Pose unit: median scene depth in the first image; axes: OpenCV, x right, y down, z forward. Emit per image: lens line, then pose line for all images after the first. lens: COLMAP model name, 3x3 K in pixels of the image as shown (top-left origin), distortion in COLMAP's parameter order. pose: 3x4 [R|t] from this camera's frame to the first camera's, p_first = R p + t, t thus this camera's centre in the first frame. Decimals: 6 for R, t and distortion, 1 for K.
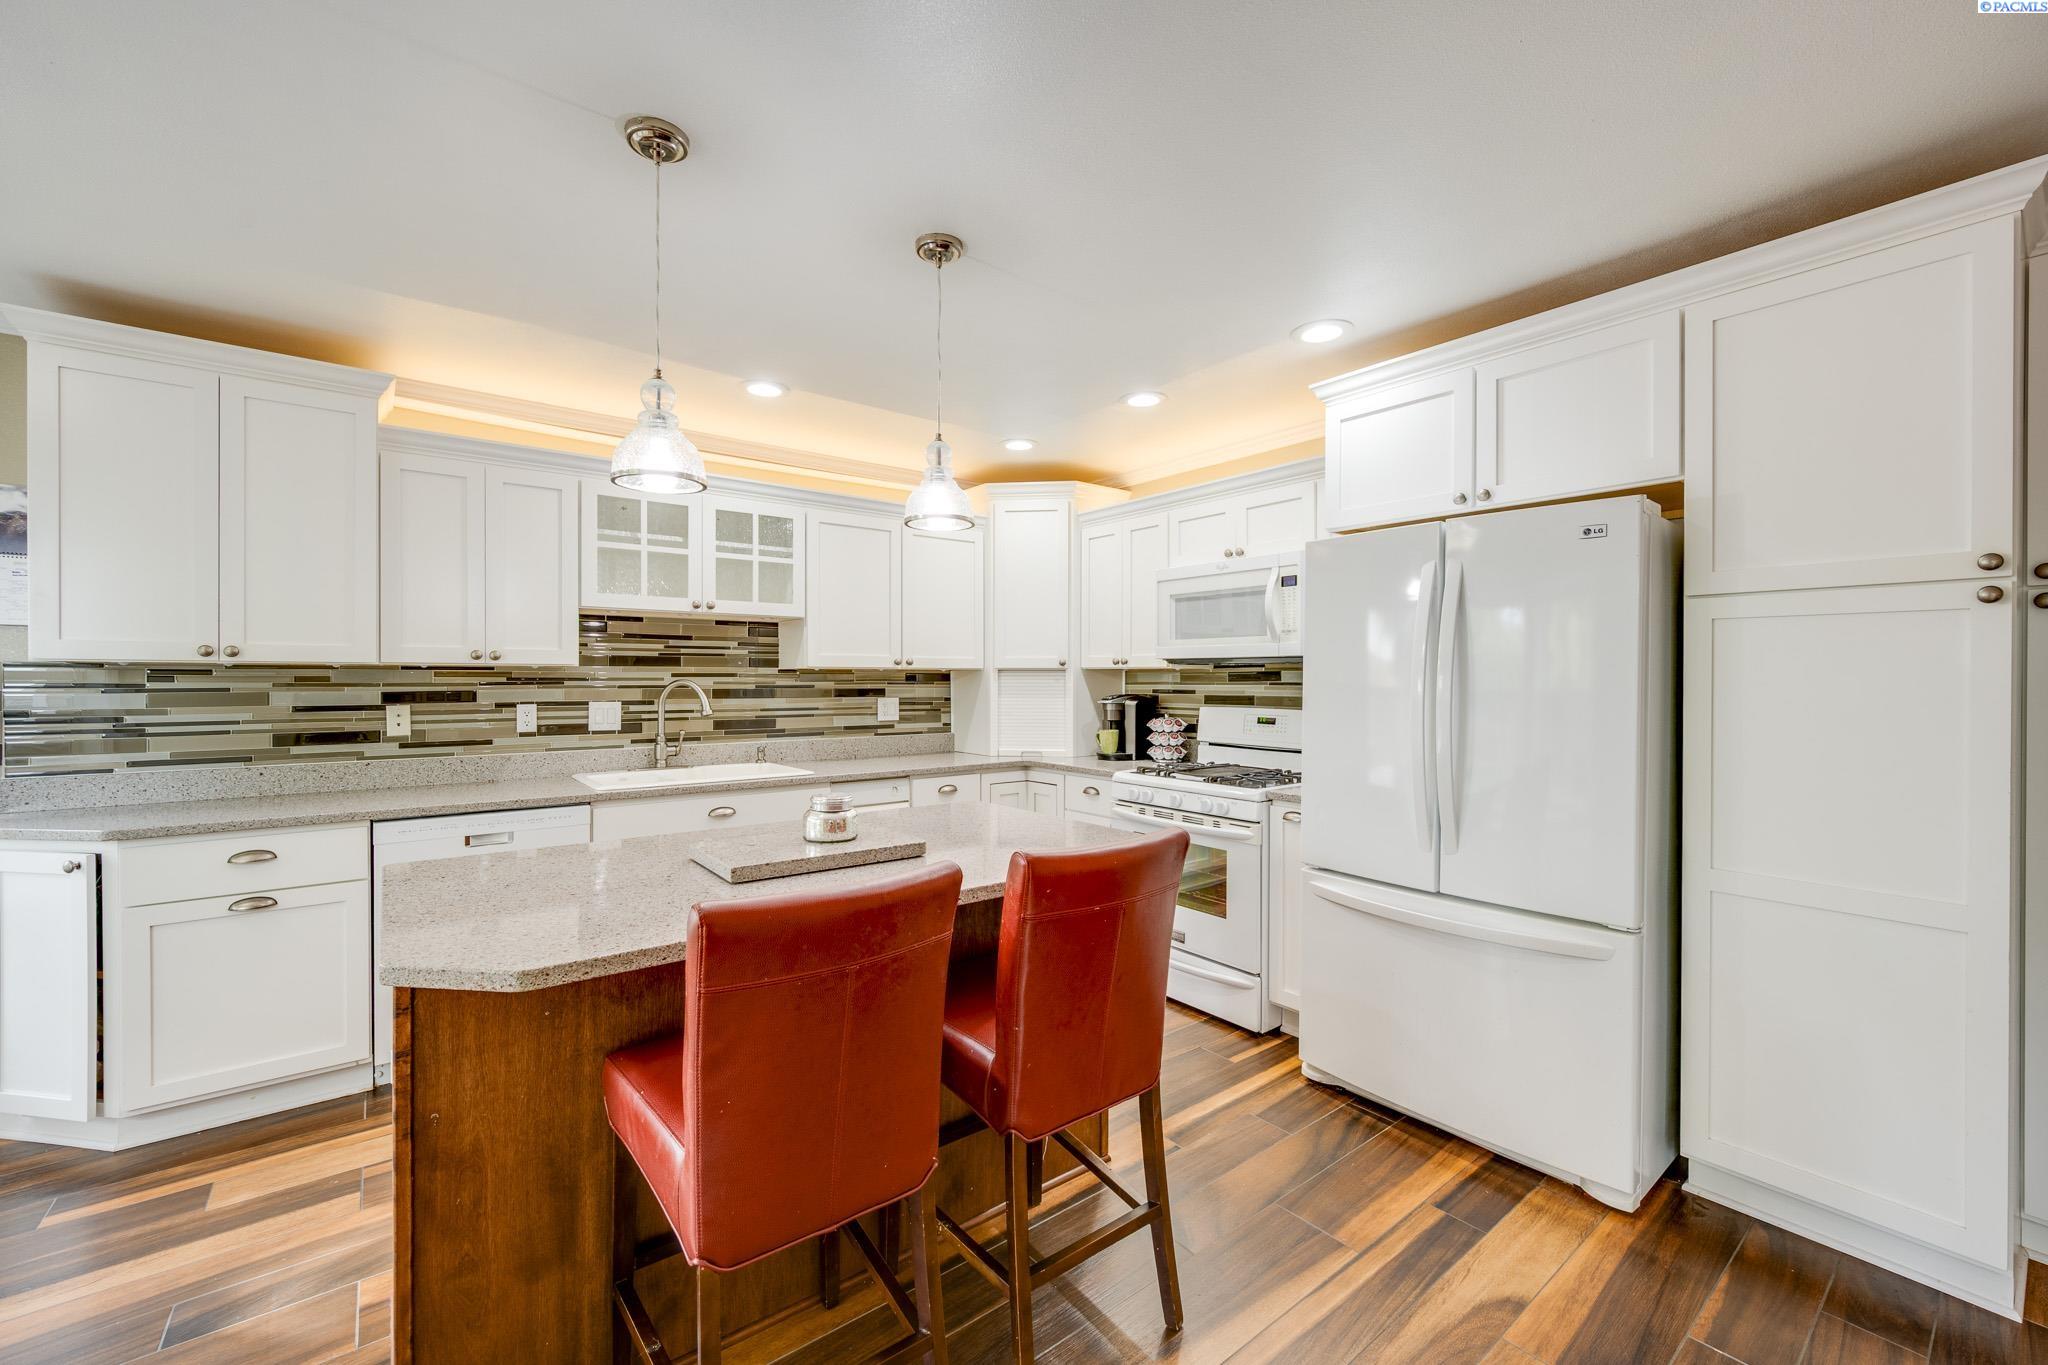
lens RADIAL K [[818.2, 0, 1026.3], [0, 818.2, 697.7], [0, 0, 1]] dist [-0.001273, -0.000397]
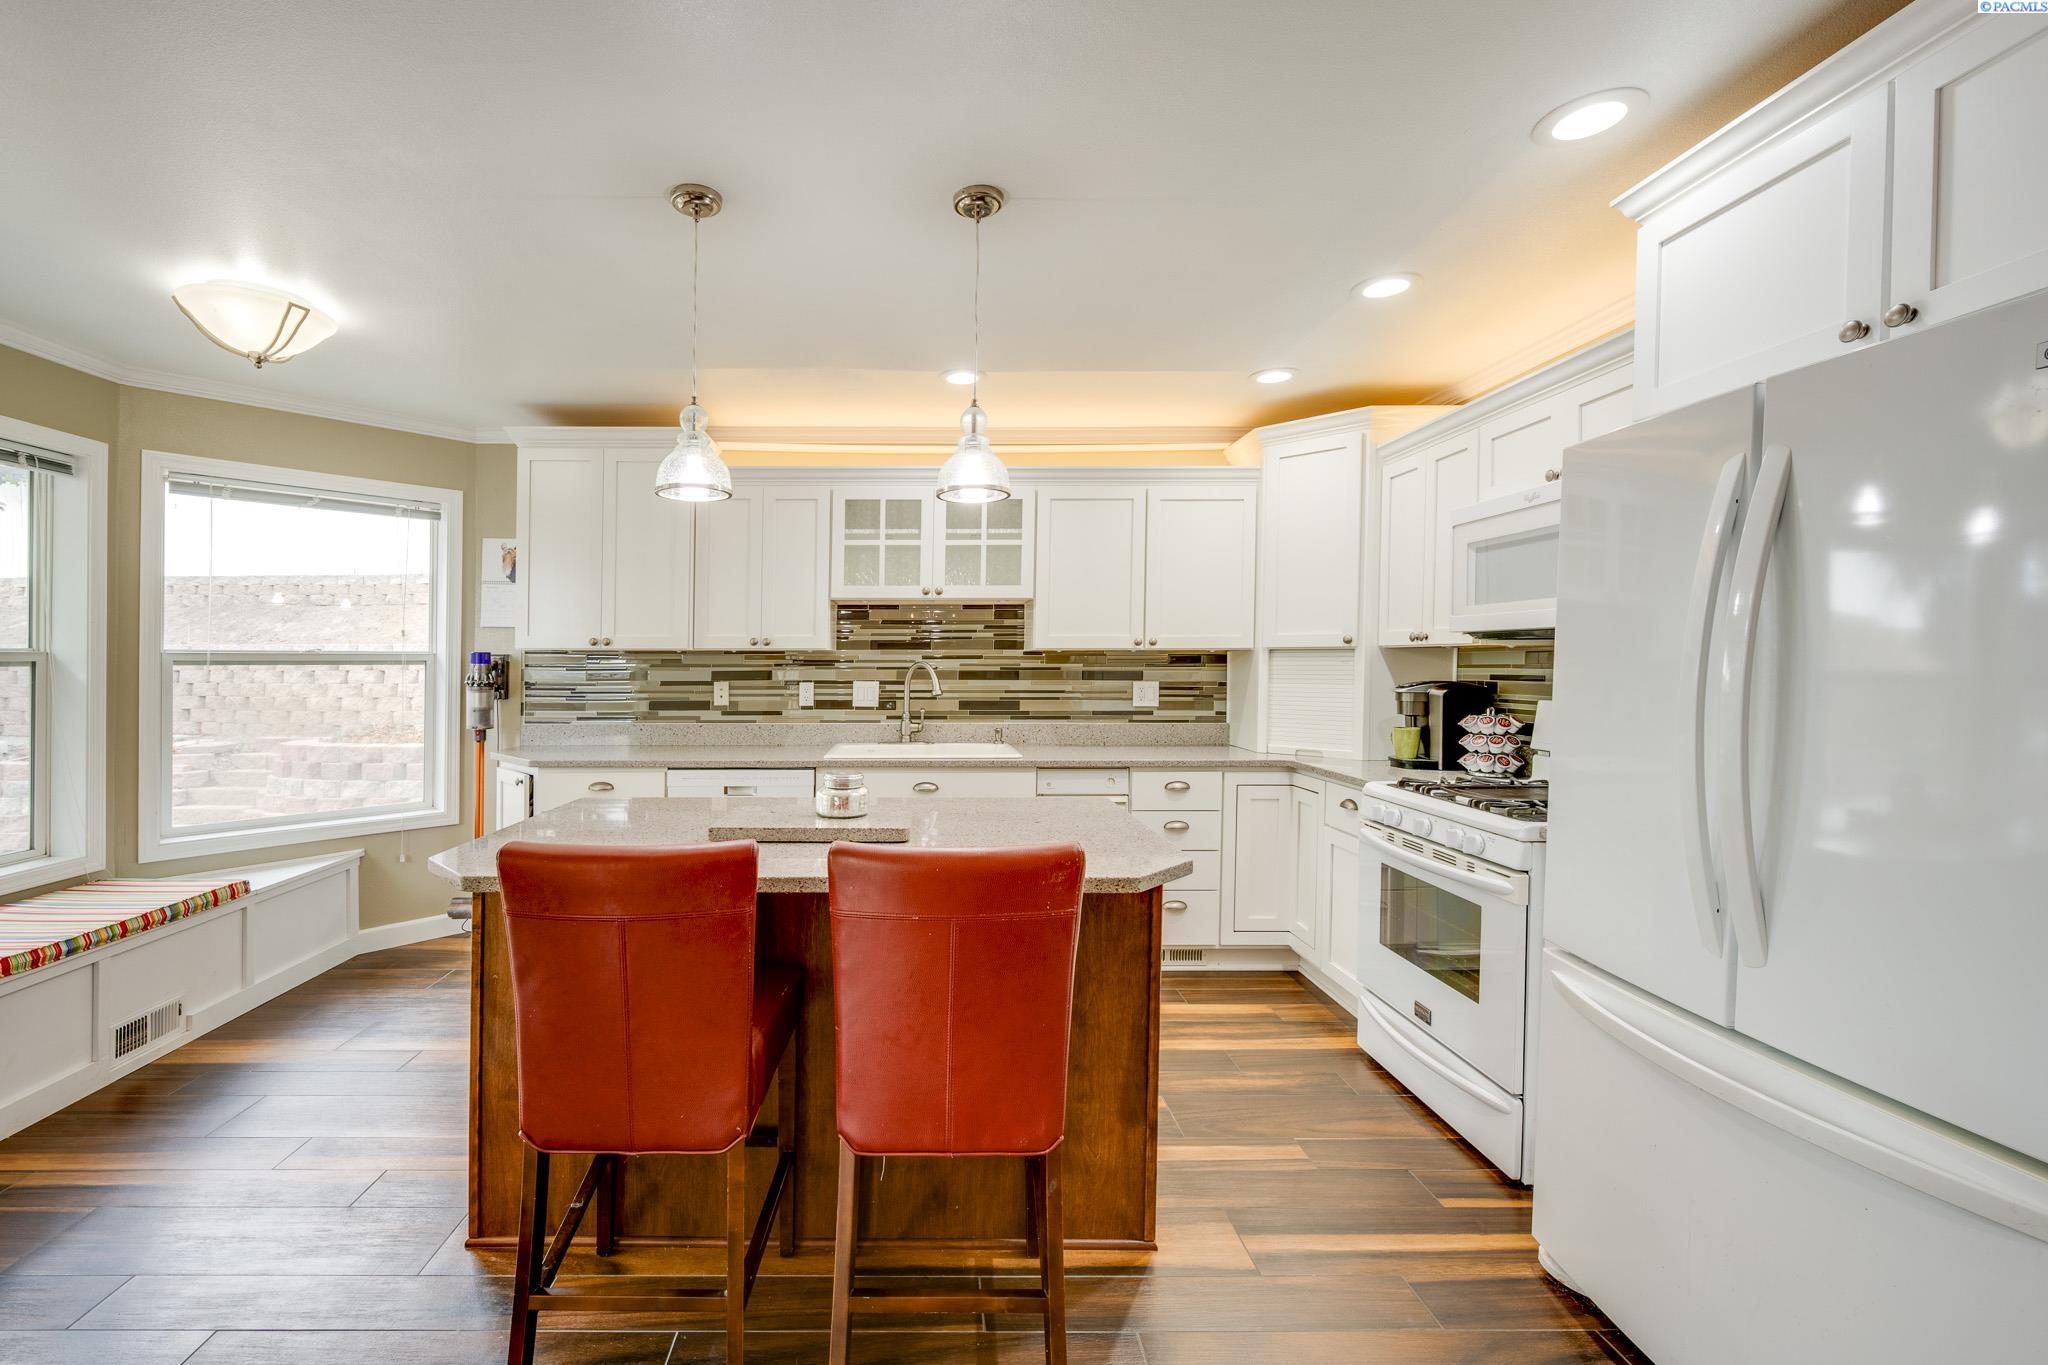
lens RADIAL K [[855.5, 0, 913.2], [0, 855.5, 685.6], [0, 0, 1]] dist [-0.000770, -0.000308]
pose [[0.786828, 0.016618, -0.616949, 0.272498], [-0.013179, 0.999862, 0.010124, -0.001915], [0.617032, 0.000165, 0.786938, 0.112428]]
